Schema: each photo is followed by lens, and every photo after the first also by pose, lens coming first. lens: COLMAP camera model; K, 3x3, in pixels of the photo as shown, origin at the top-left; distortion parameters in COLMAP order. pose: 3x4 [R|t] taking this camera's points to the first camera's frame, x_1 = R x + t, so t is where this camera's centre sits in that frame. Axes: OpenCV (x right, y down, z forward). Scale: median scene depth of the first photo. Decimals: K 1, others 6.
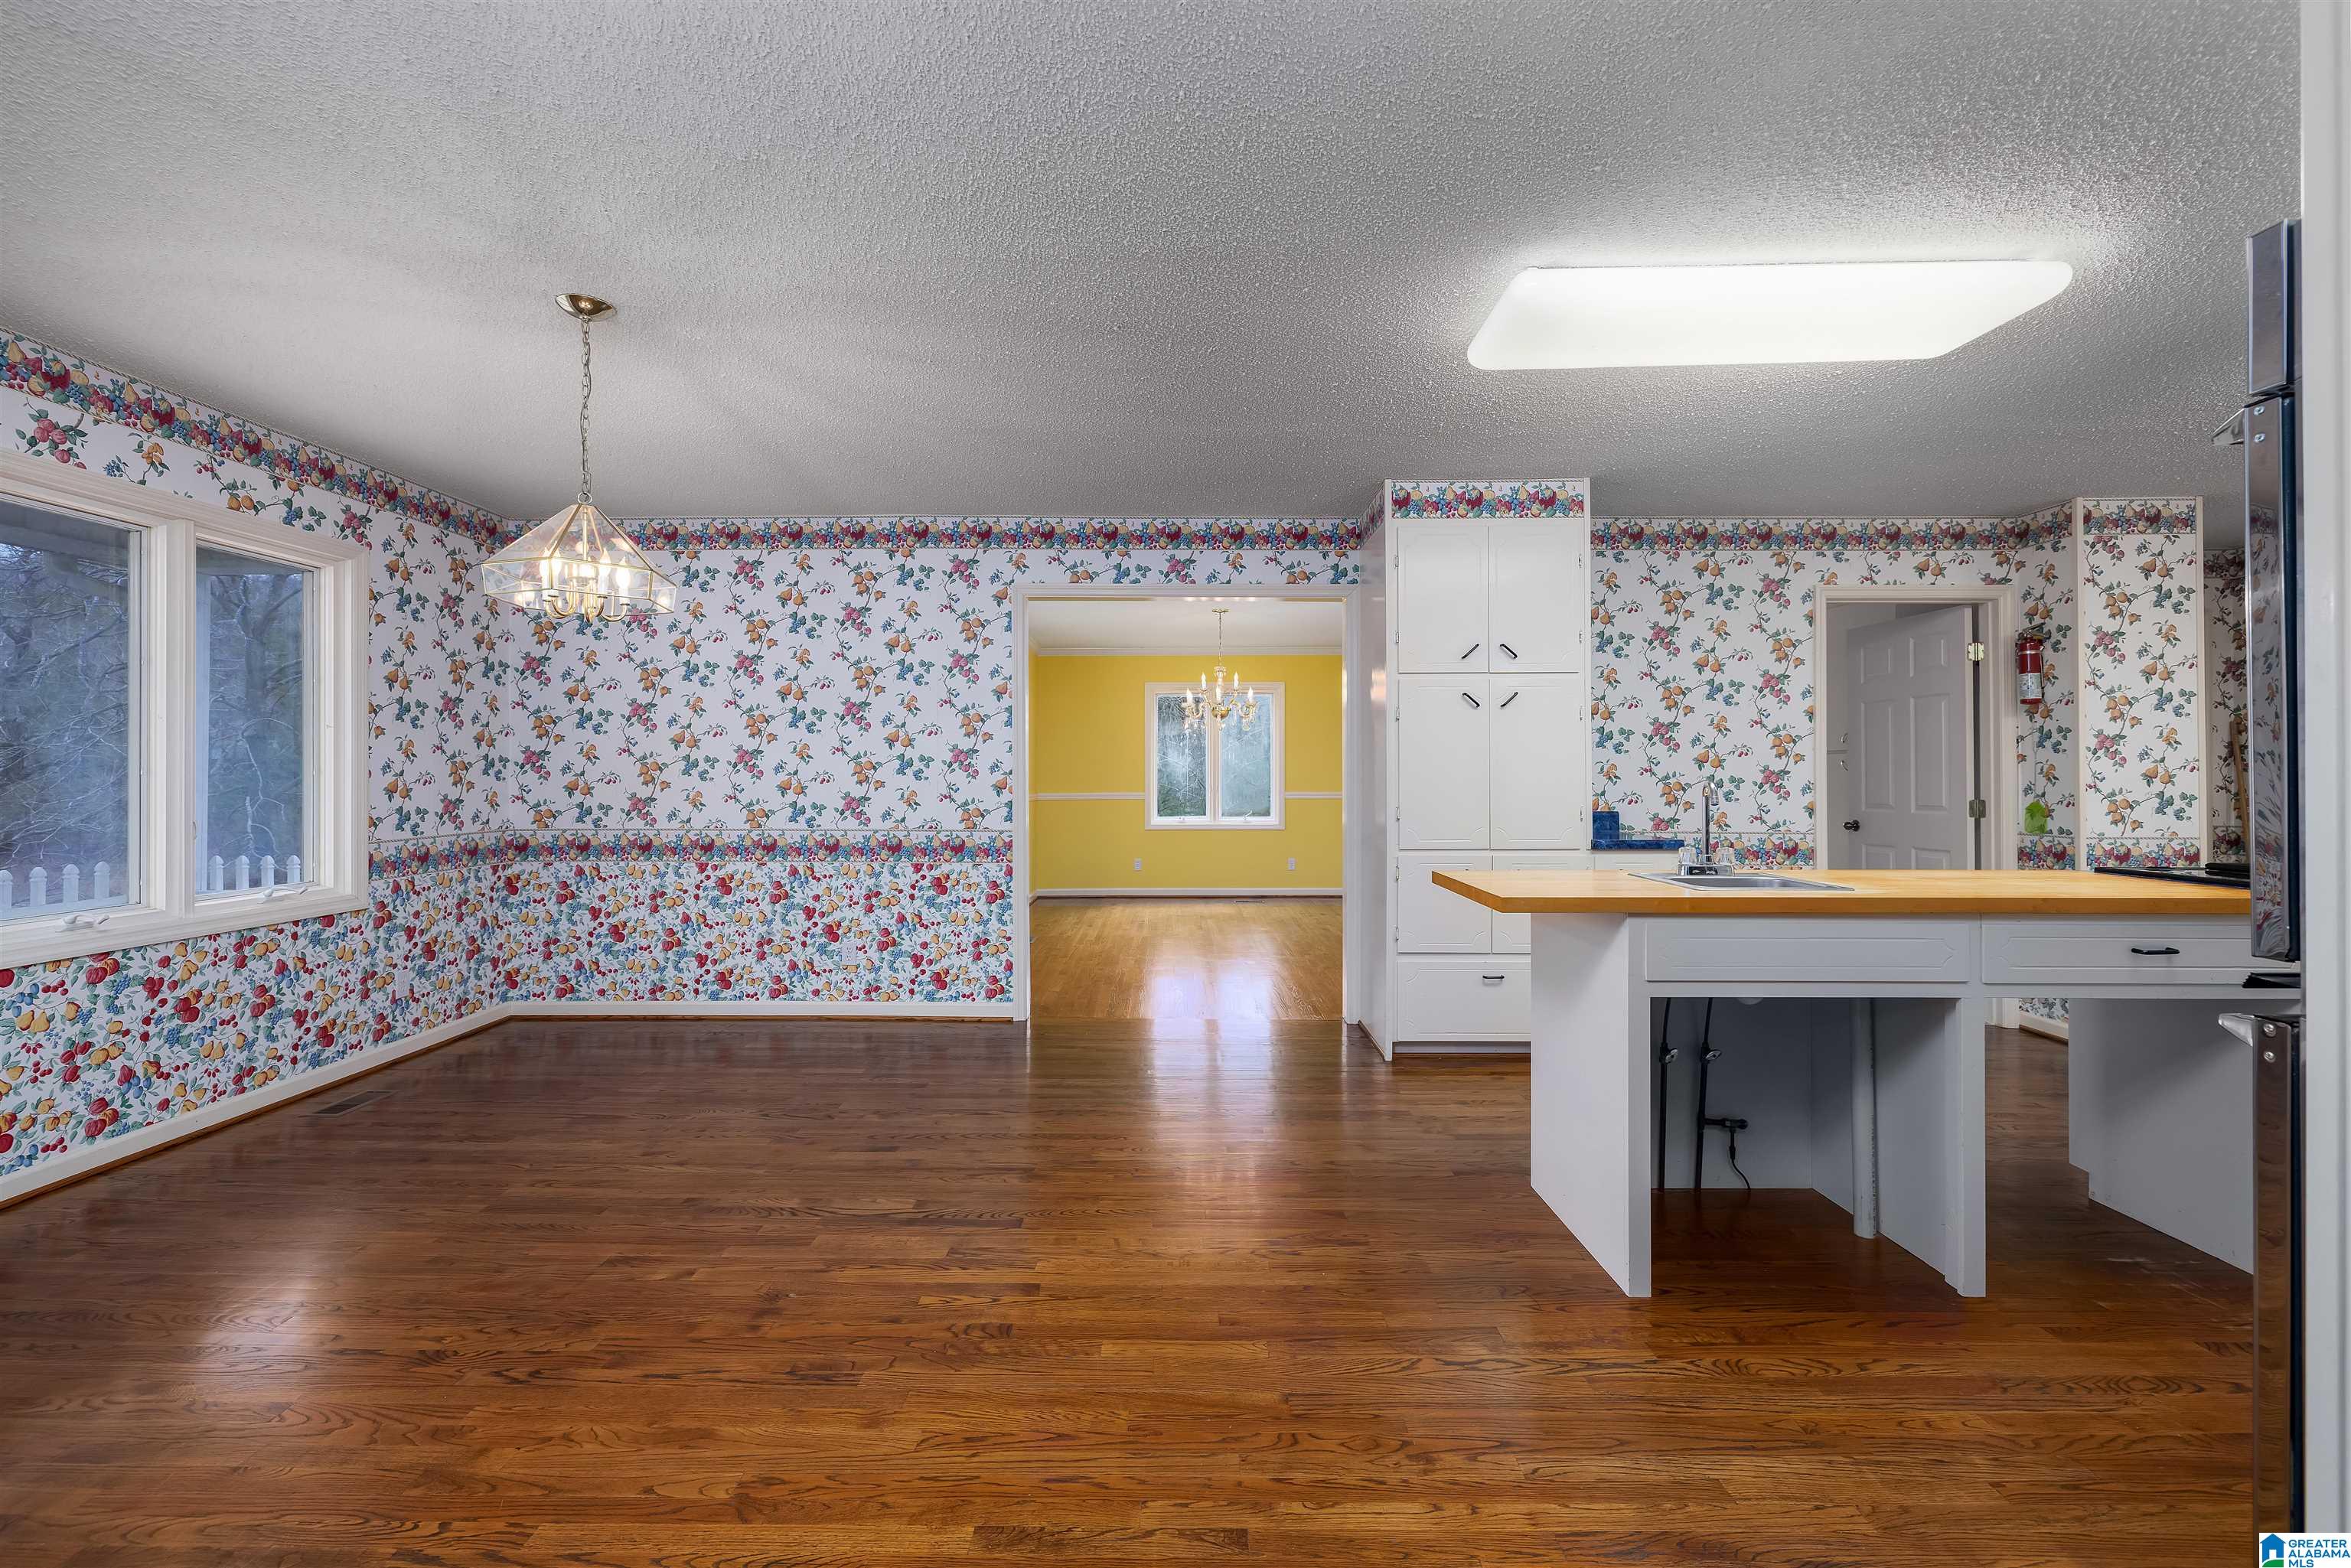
lens RADIAL K [[996.1, 0, 1161.5], [0, 996.1, 774.5], [0, 0, 1]] dist [-0.000294, -0.000421]
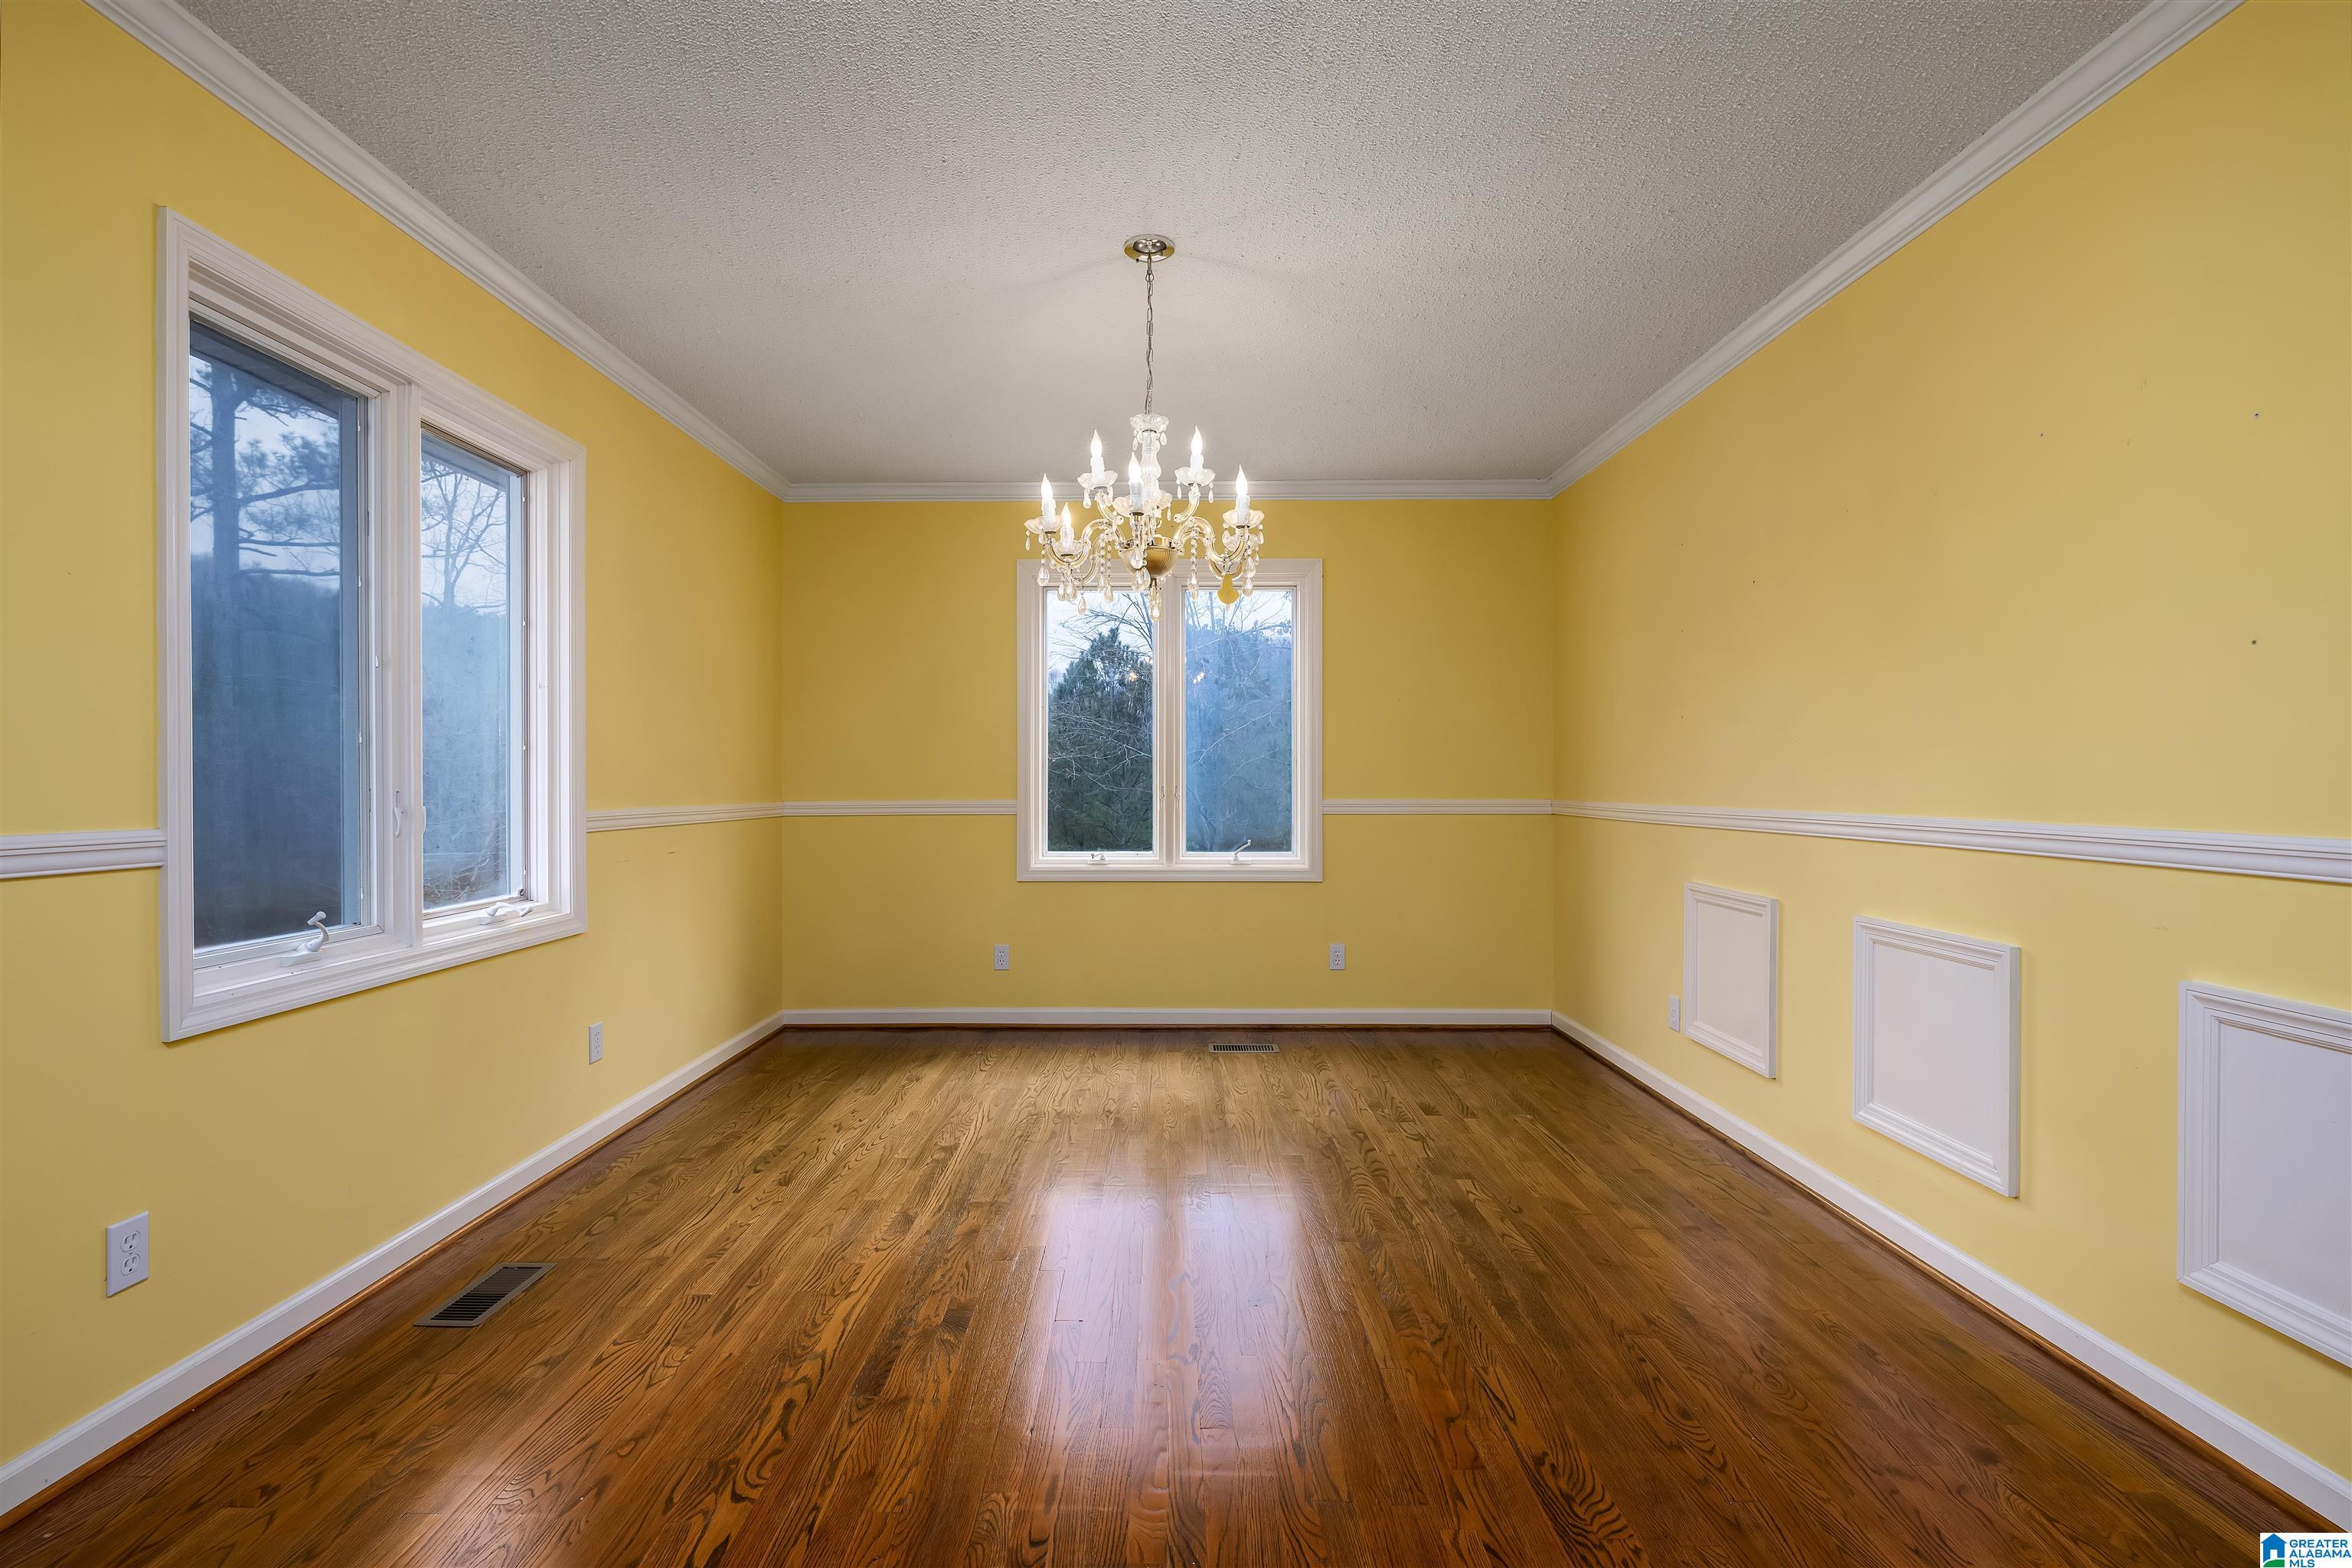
lens RADIAL K [[1093.1, 0, 1172.5], [0, 1093.1, 786.6], [0, 0, 1]] dist [-0.003113, 0.000556]
pose [[0.999934, 0.002072, 0.011328, 0.097349], [-0.002156, 0.999970, 0.007380, 0.016429], [-0.011313, -0.007403, 0.999909, 0.986907]]
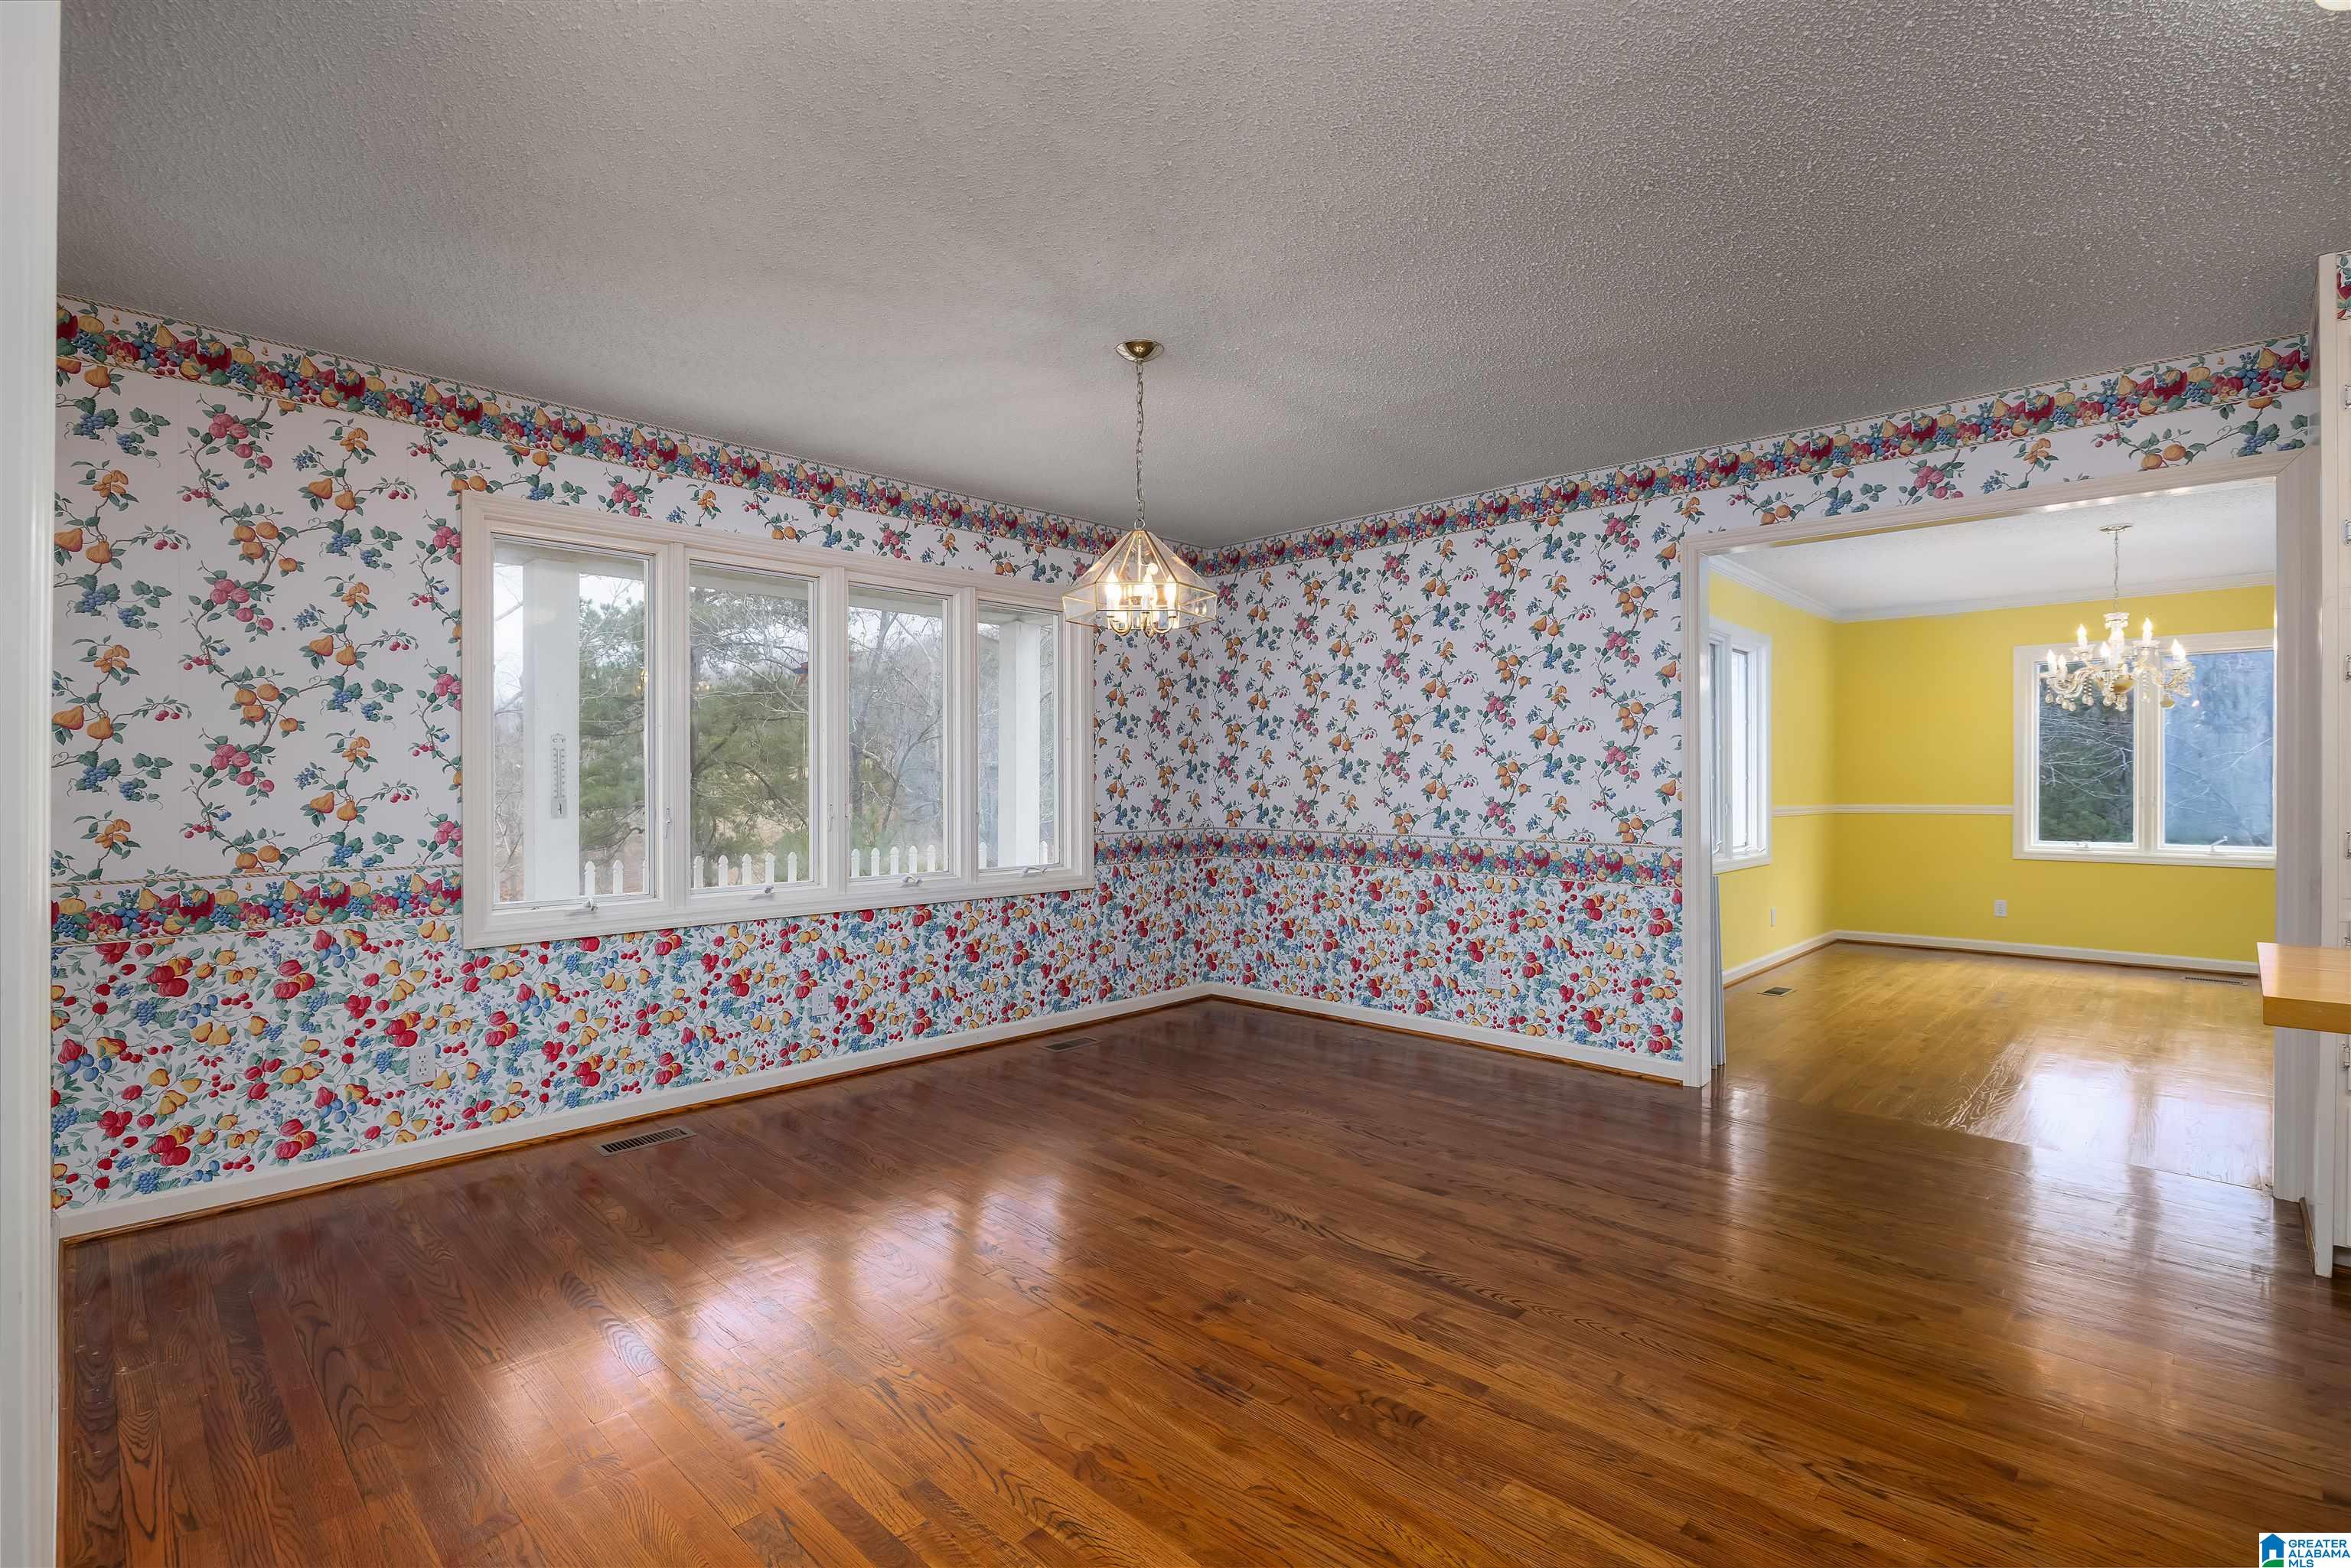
lens RADIAL K [[1092.6, 0, 1155.6], [0, 1092.6, 787.3], [0, 0, 1]] dist [-0.003113, 0.000556]
pose [[0.723133, 0.004432, -0.690694, 0.151035], [-0.000821, 0.999984, 0.005558, 0.003835], [0.690708, -0.003452, 0.723125, 0.076686]]
